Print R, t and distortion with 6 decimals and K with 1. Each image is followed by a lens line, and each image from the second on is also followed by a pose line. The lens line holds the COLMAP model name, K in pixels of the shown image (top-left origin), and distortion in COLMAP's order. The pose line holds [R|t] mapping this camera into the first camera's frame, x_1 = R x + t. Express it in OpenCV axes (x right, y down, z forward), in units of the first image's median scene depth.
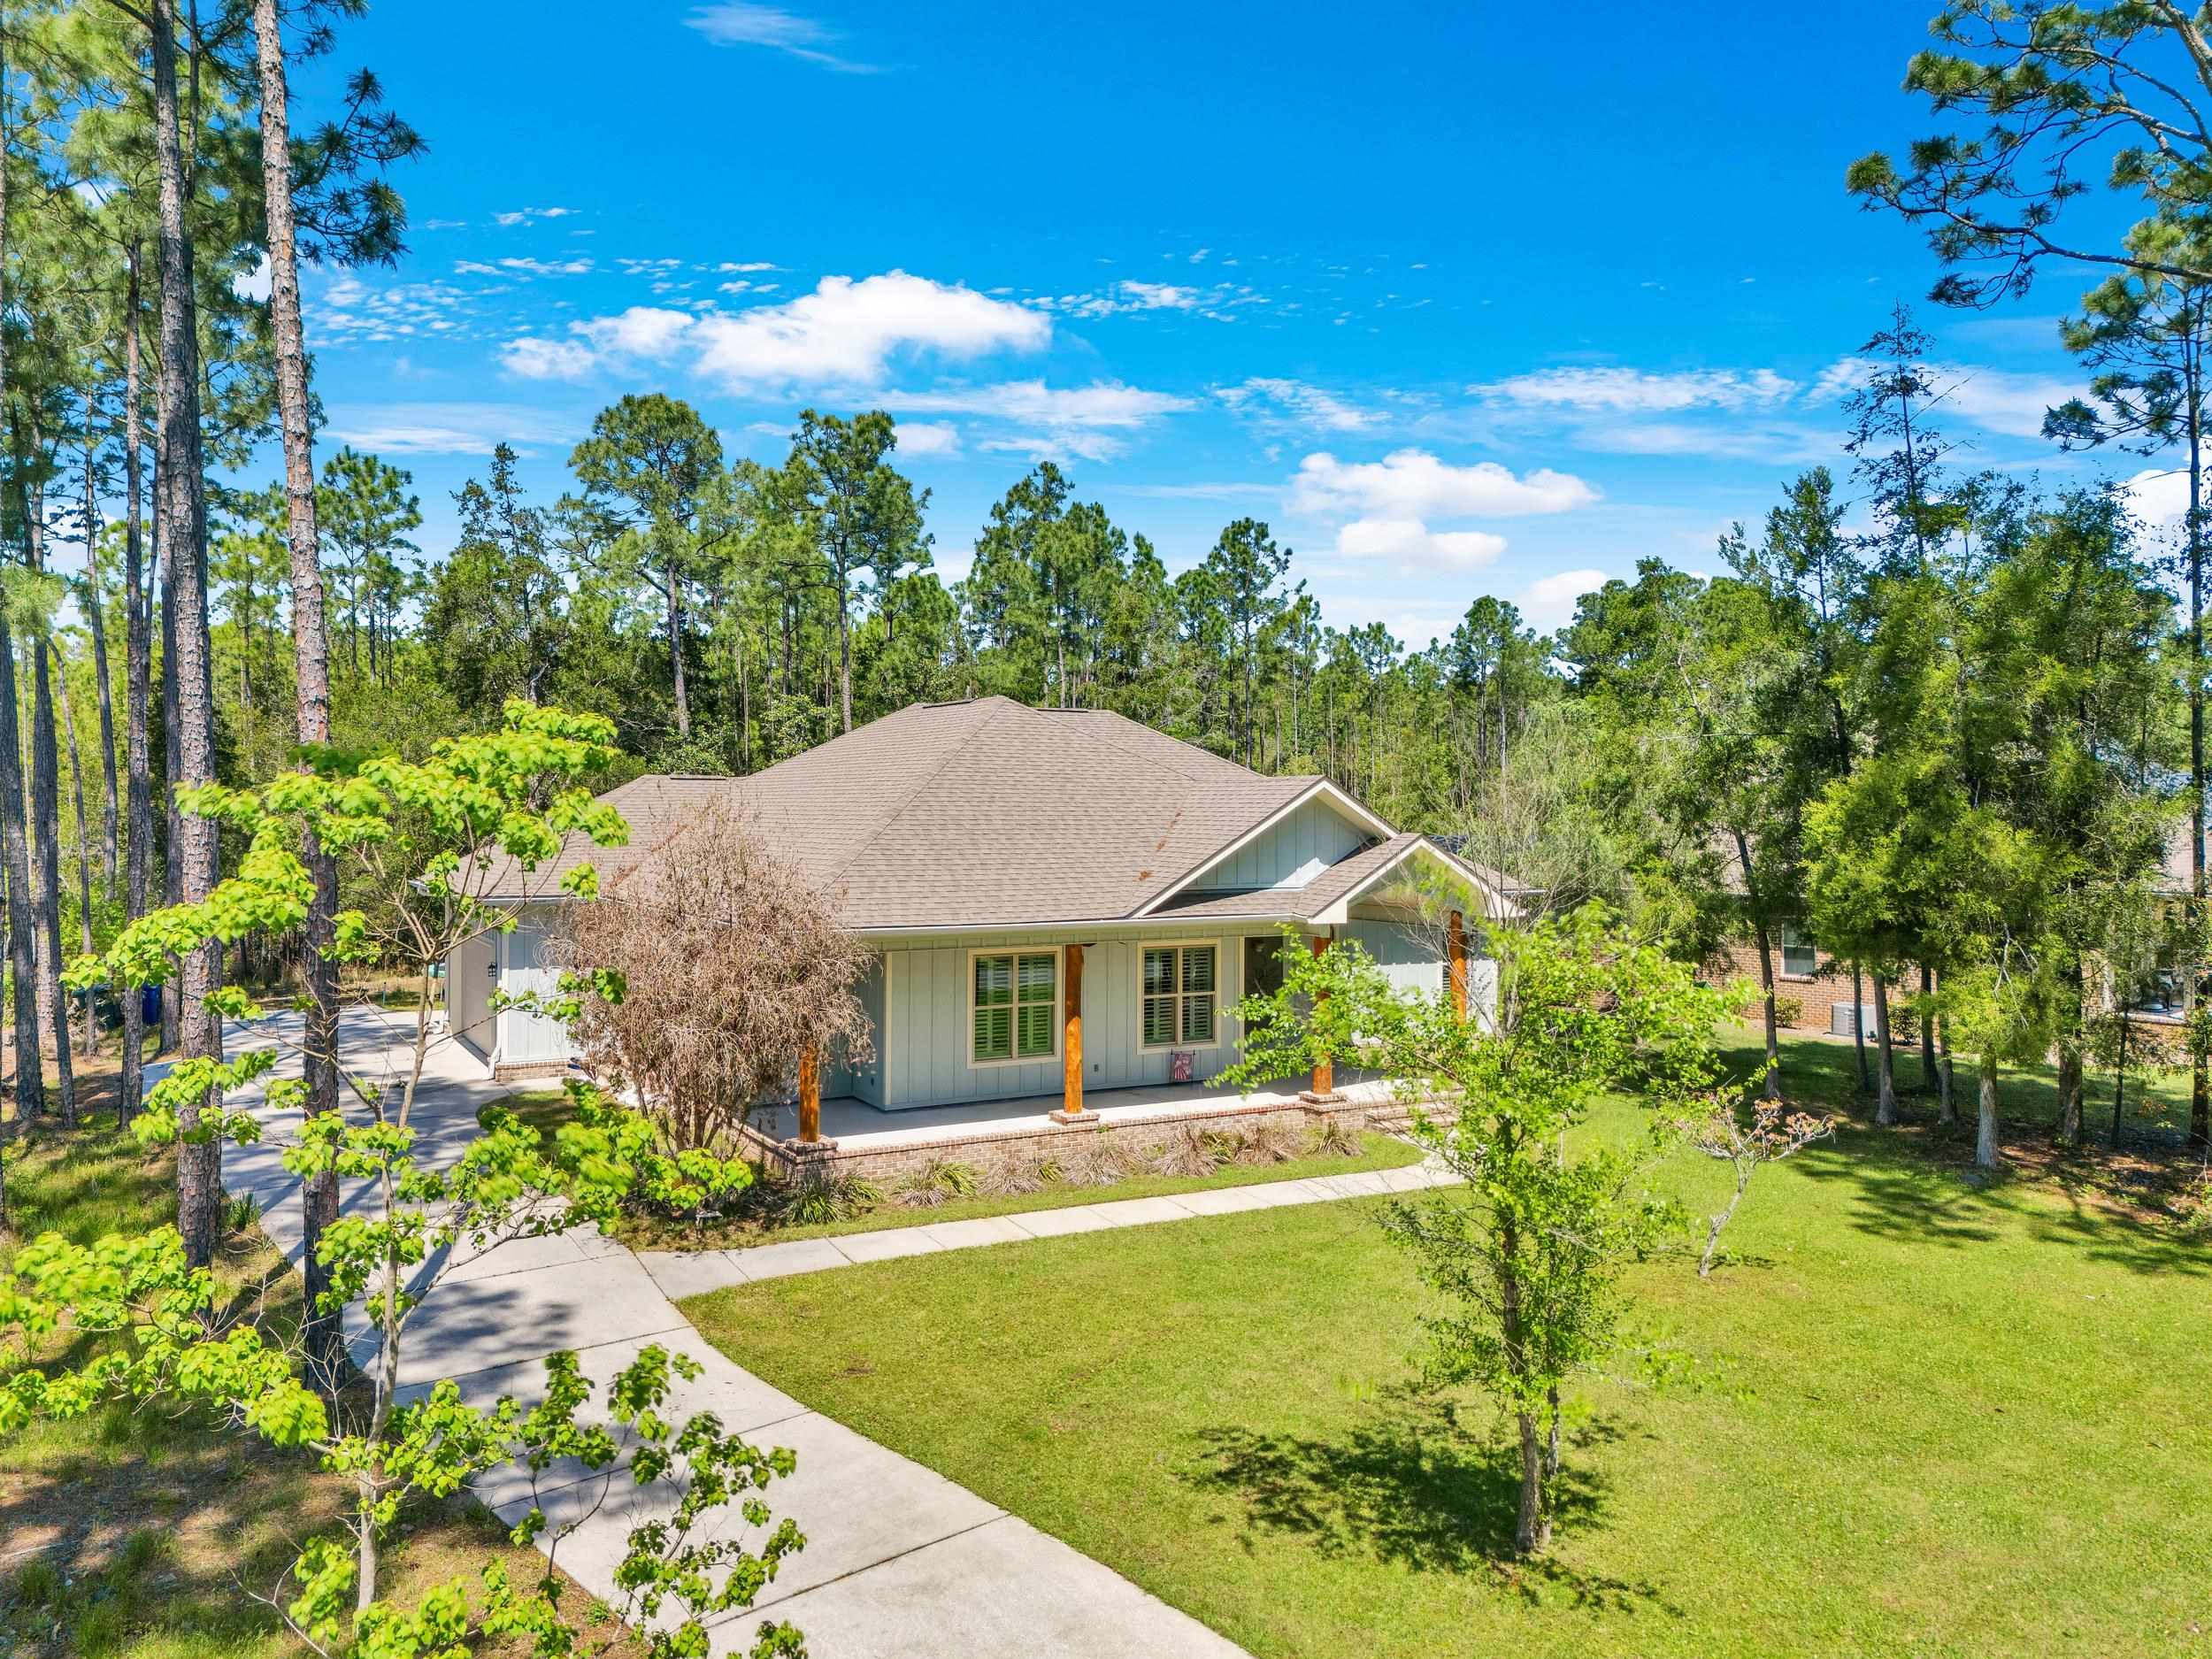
lens RADIAL K [[1539.3, 0, 1093.1], [0, 1539.3, 828.2], [0, 0, 1]] dist [0.000754, -0.001501]
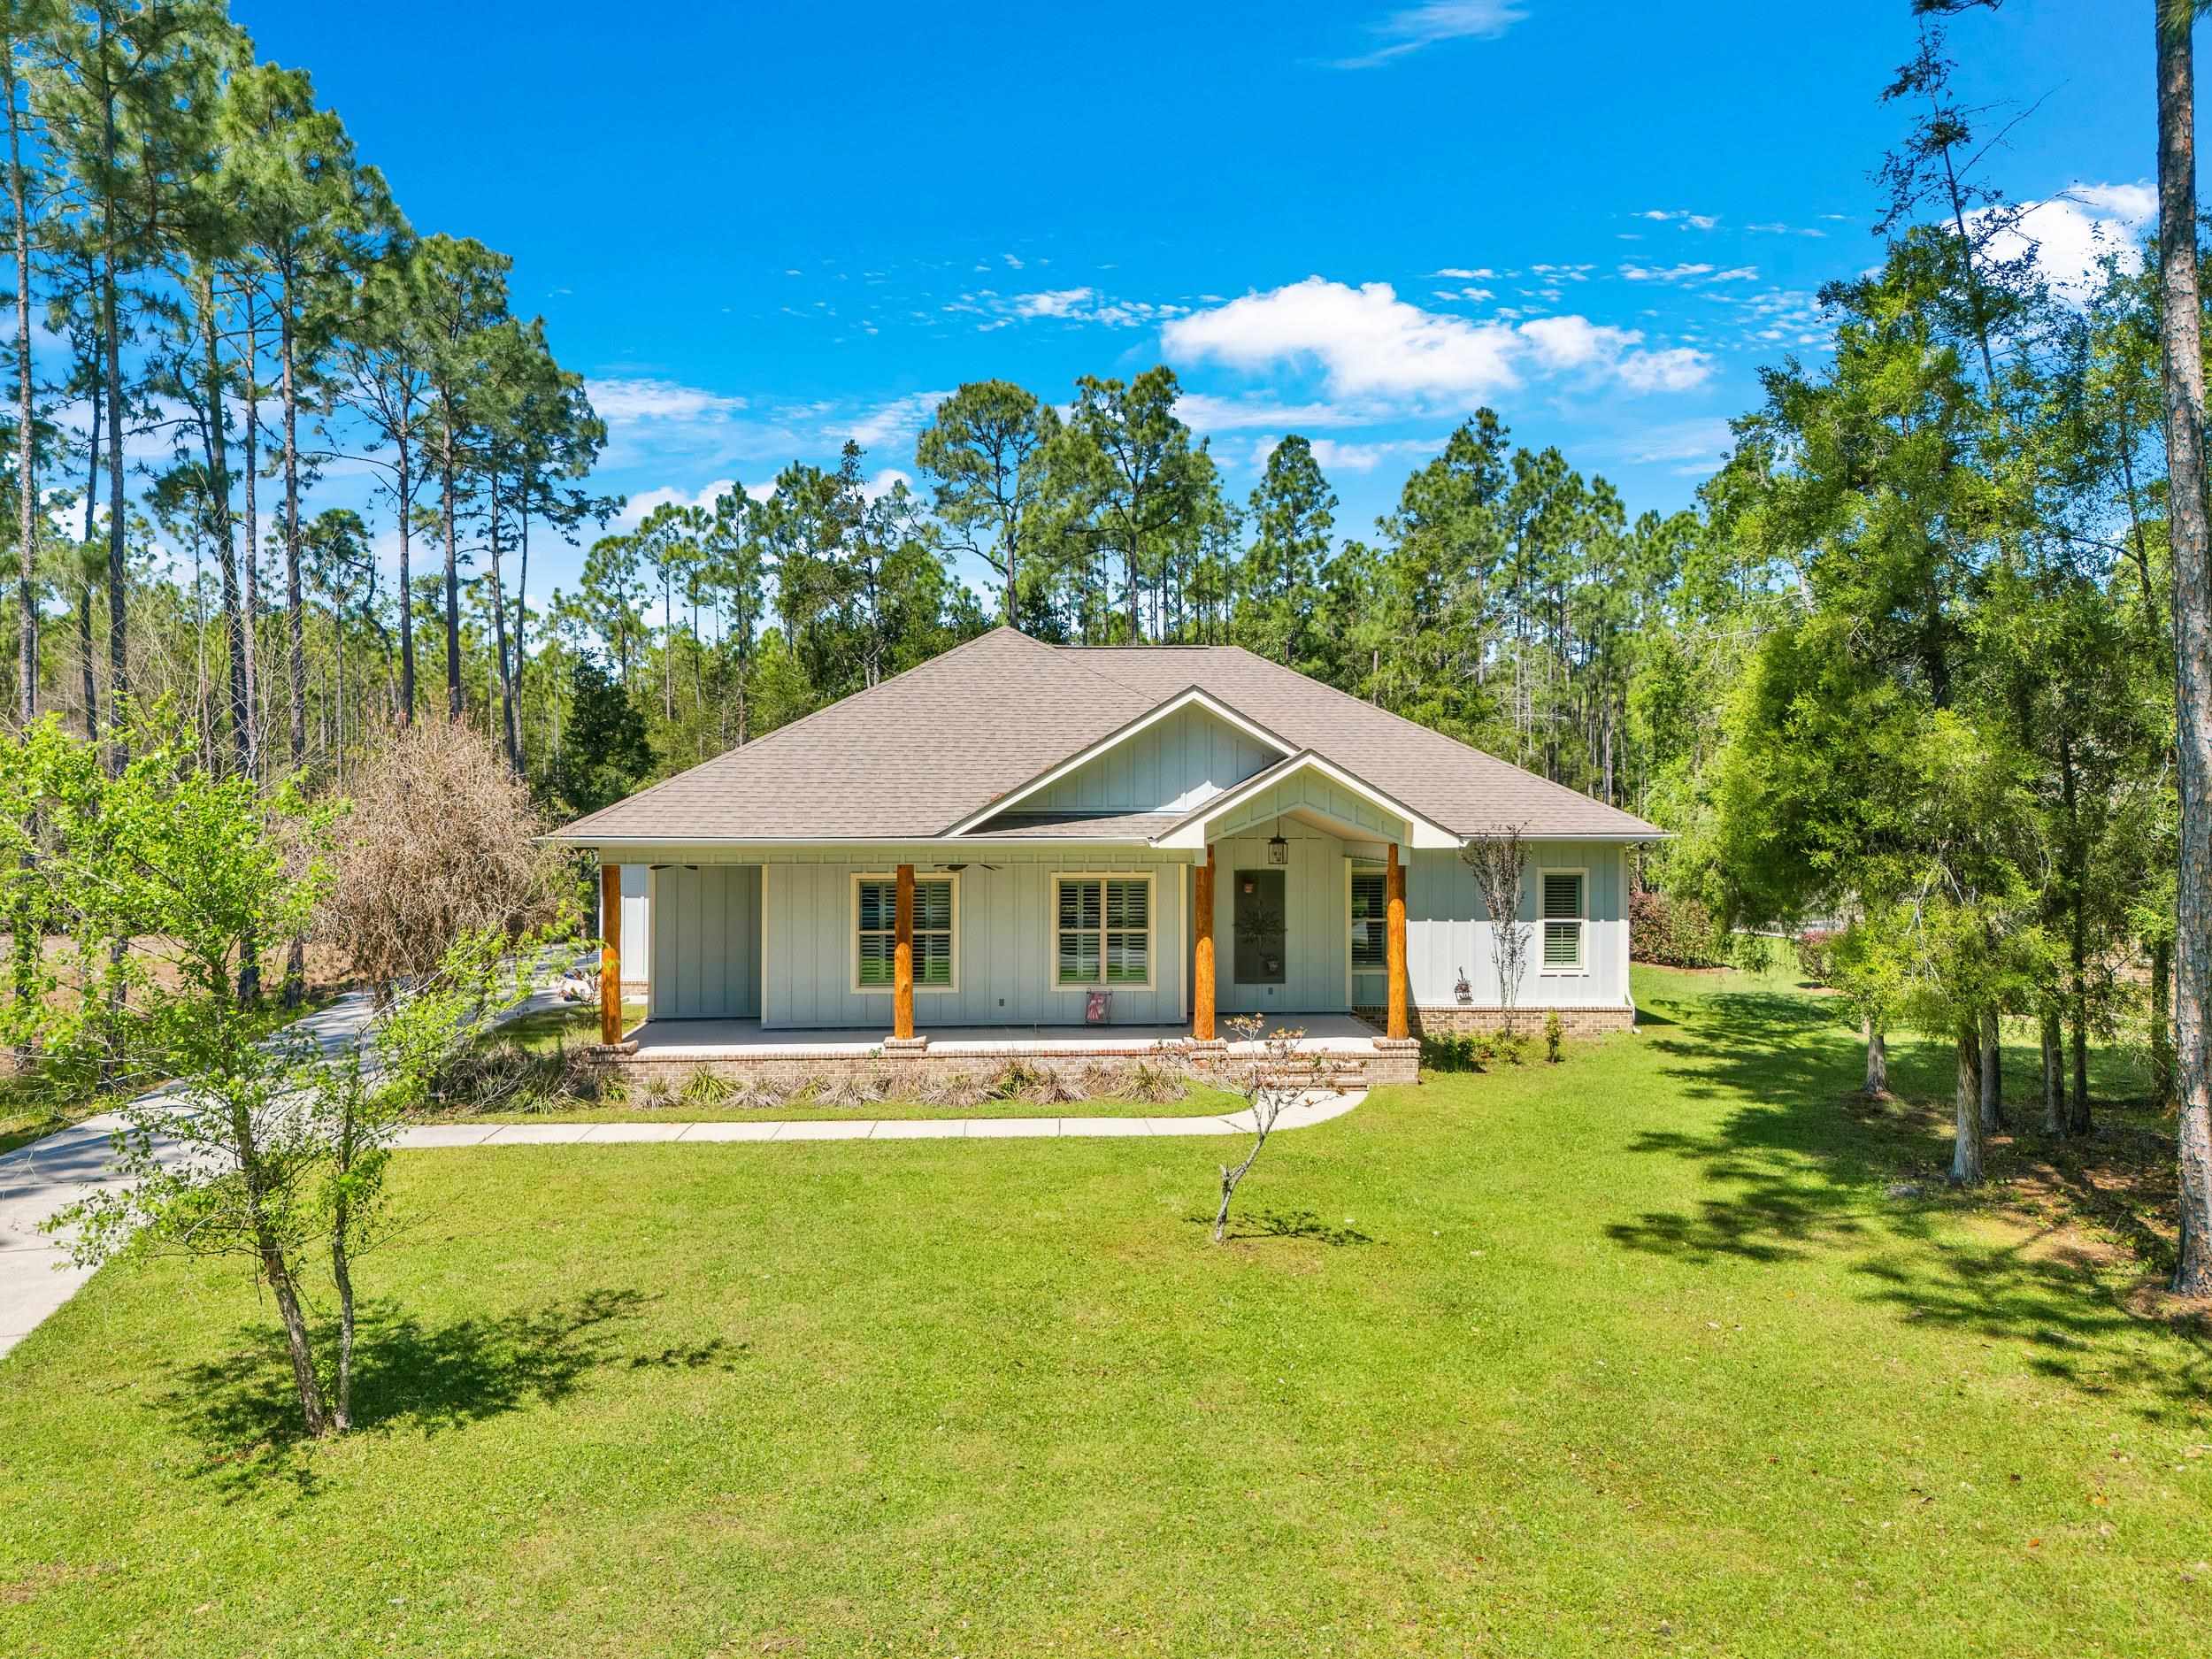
lens RADIAL K [[1539.3, 0, 1093.1], [0, 1539.3, 828.2], [0, 0, 1]] dist [0.000754, -0.001501]
pose [[0.921582, 0.001805, -0.388180, 0.721372], [0.001934, 0.999955, 0.009242, 0.064737], [0.388180, -0.009268, 0.921537, 0.222799]]
